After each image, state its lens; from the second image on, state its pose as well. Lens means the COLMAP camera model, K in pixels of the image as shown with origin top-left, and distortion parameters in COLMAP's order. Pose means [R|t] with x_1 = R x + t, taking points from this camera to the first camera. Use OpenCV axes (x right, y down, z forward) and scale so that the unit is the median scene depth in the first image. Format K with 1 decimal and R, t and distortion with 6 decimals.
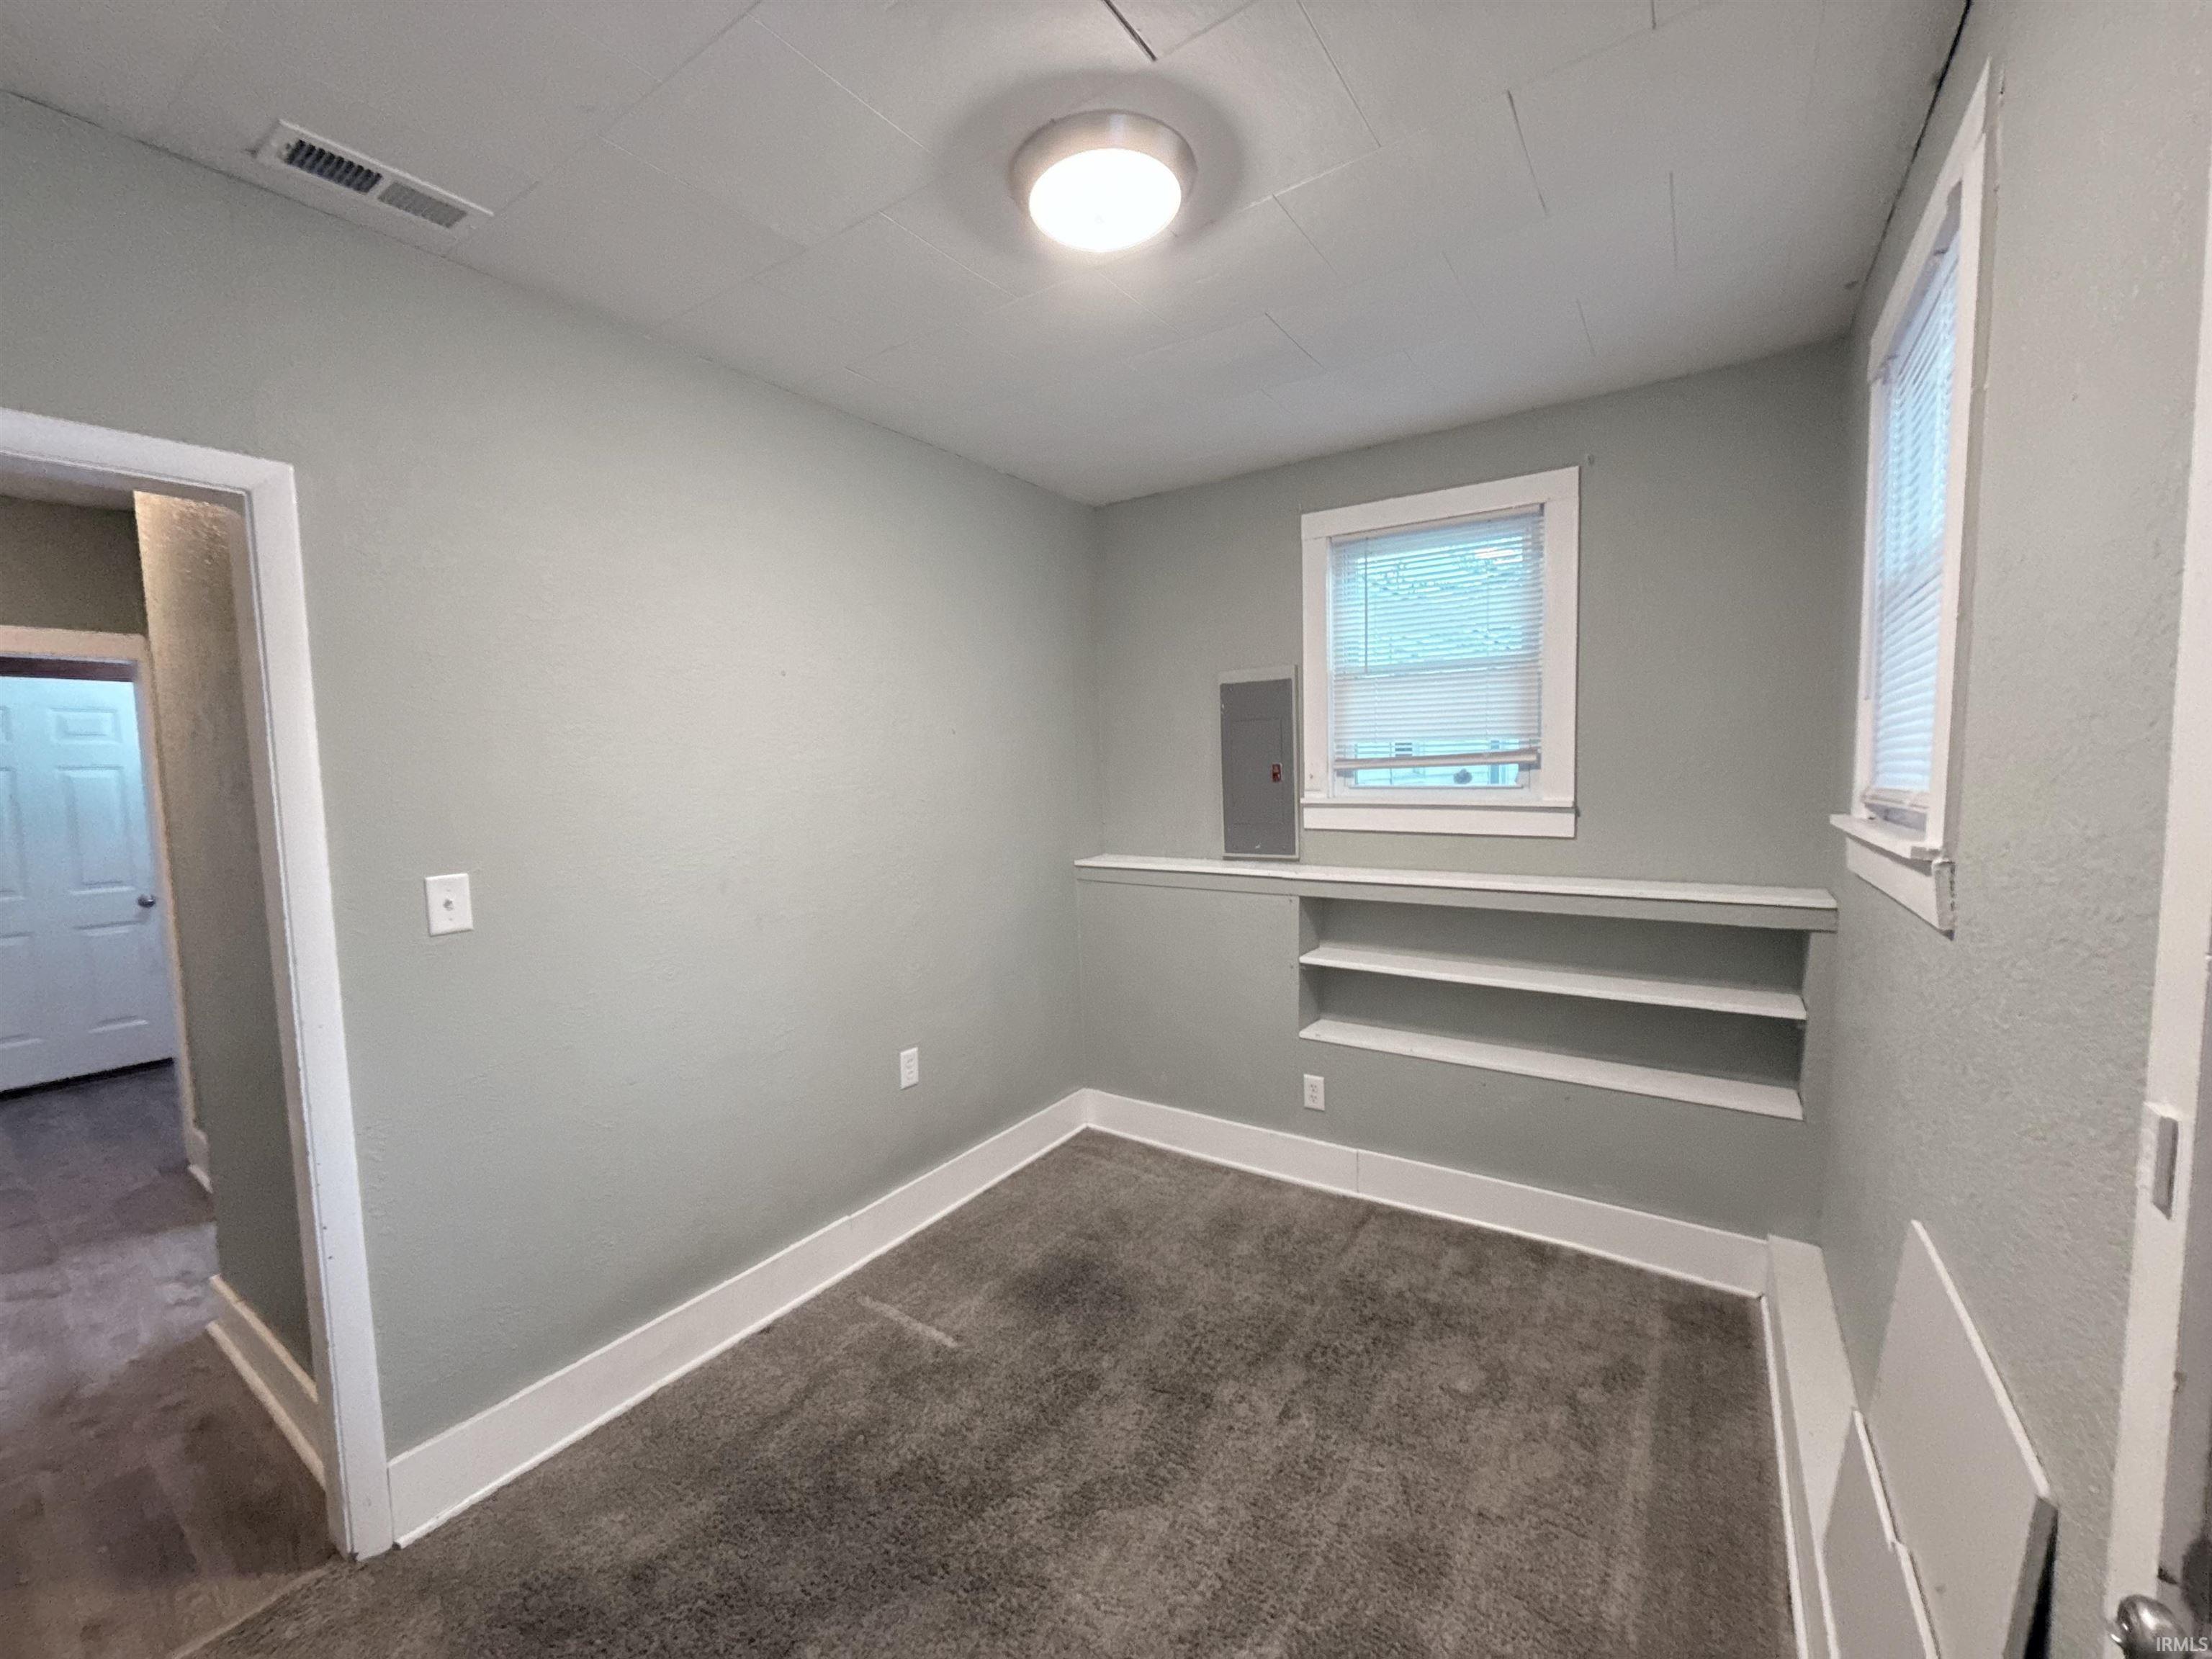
lens RADIAL K [[873.7, 0, 1114.6], [0, 873.7, 830.1], [0, 0, 1]] dist [0.000729, -0.000254]
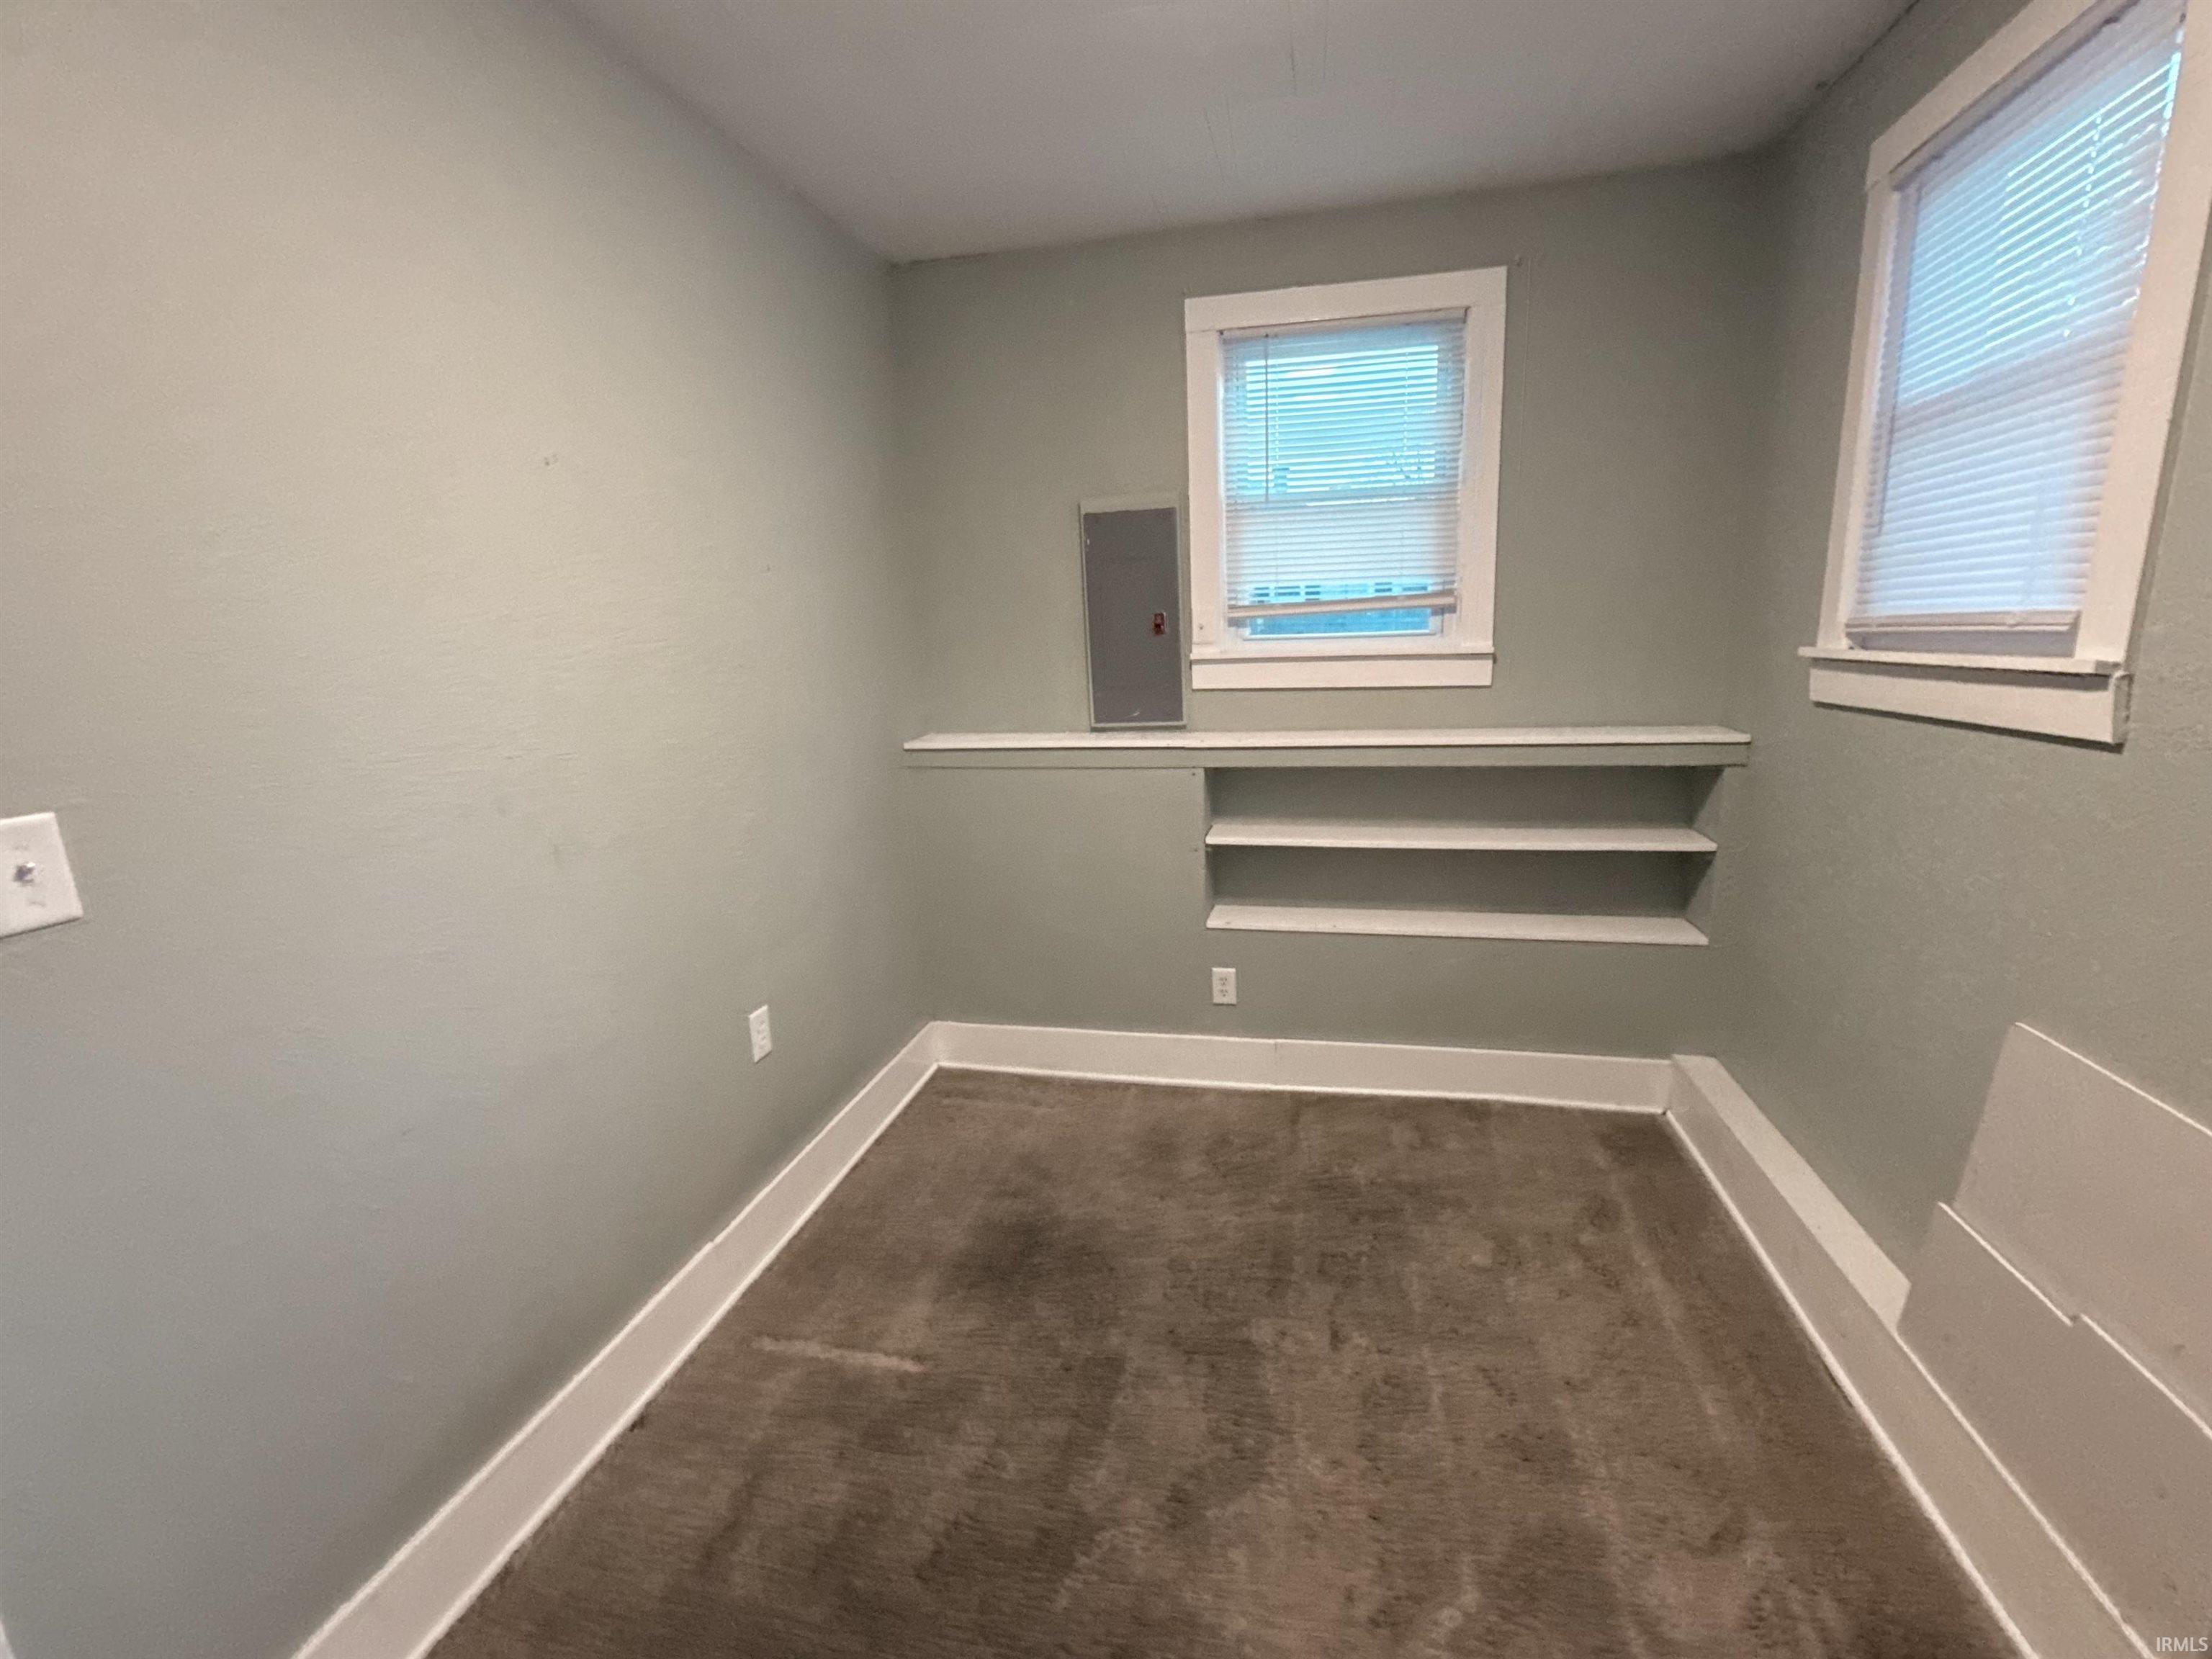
lens RADIAL K [[962.5, 0, 1116.8], [0, 962.5, 829.5], [0, 0, 1]] dist [0.000835, -0.000011]
pose [[0.931877, -0.086871, 0.352219, -0.234666], [0.042274, 0.990294, 0.132401, 0.007440], [-0.360302, -0.108492, 0.926505, 0.163537]]
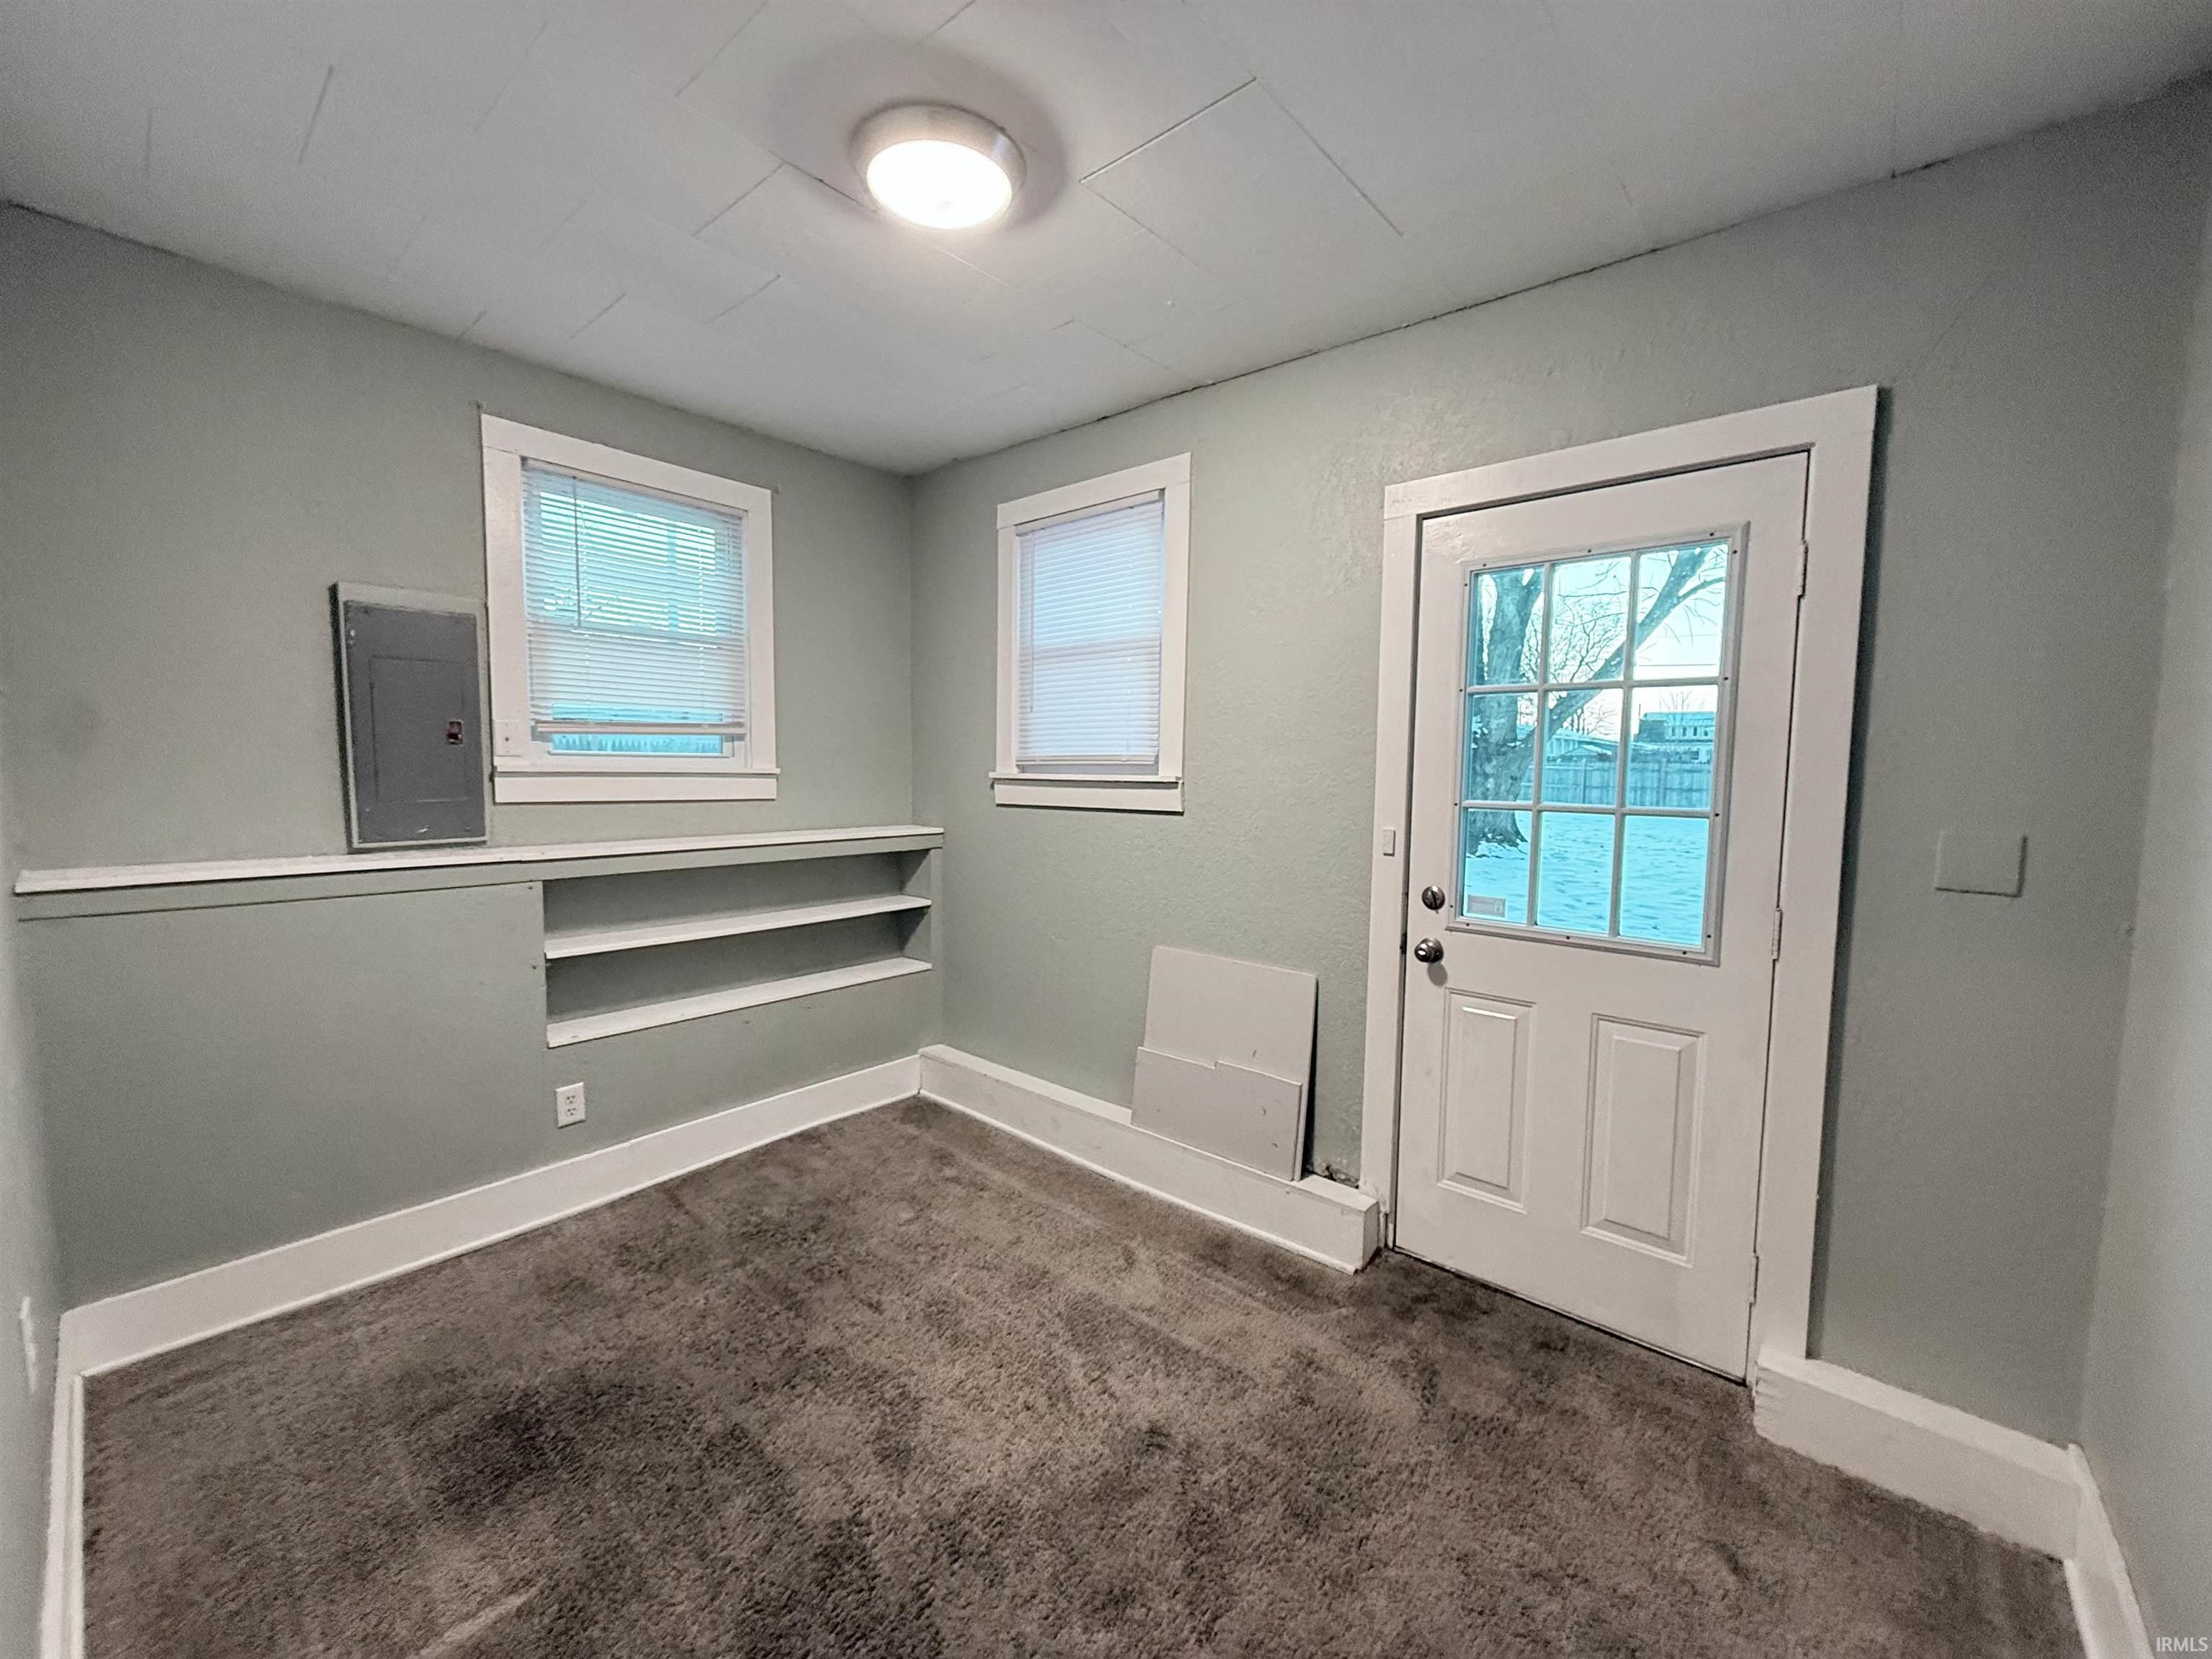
lens RADIAL K [[874.7, 0, 1102.6], [0, 874.7, 832.8], [0, 0, 1]] dist [0.000903, -0.000019]
pose [[0.129575, -0.059304, 0.989795, -0.619593], [0.053370, 0.997180, 0.052759, 0.016003], [-0.990132, 0.045989, 0.132375, 0.396734]]
